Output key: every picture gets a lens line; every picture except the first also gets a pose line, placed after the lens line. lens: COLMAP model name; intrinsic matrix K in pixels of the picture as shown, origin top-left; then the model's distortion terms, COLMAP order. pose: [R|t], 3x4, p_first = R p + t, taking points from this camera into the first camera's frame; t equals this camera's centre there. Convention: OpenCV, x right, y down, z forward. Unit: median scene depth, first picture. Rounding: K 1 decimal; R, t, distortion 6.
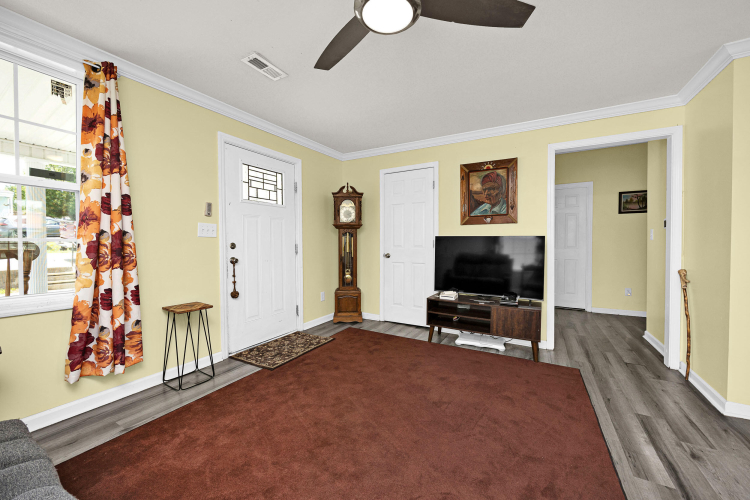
lens RADIAL K [[292.3, 0, 374.4], [0, 292.3, 247.7], [0, 0, 1]] dist [-0.002213, -0.000505]
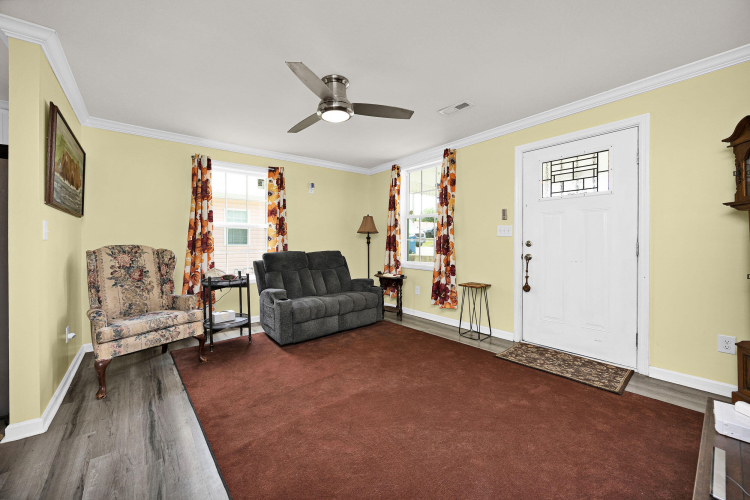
lens RADIAL K [[292.3, 0, 374.4], [0, 292.3, 247.7], [0, 0, 1]] dist [-0.002213, -0.000505]
pose [[-0.353887, 0.019363, -0.935088, 0.741429], [-0.014859, 0.999543, 0.026321, -0.011784], [0.935170, 0.023209, -0.353438, 0.855079]]
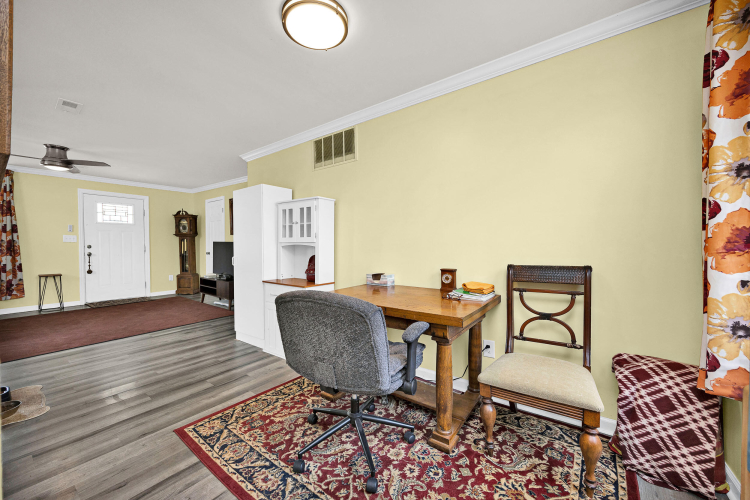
lens RADIAL K [[292.3, 0, 374.4], [0, 292.3, 247.7], [0, 0, 1]] dist [-0.002213, -0.000505]
pose [[0.994270, 0.000566, -0.106897, 1.594402], [-0.001778, 0.999935, -0.011247, 0.018856], [0.106884, 0.011373, 0.994206, -0.709038]]
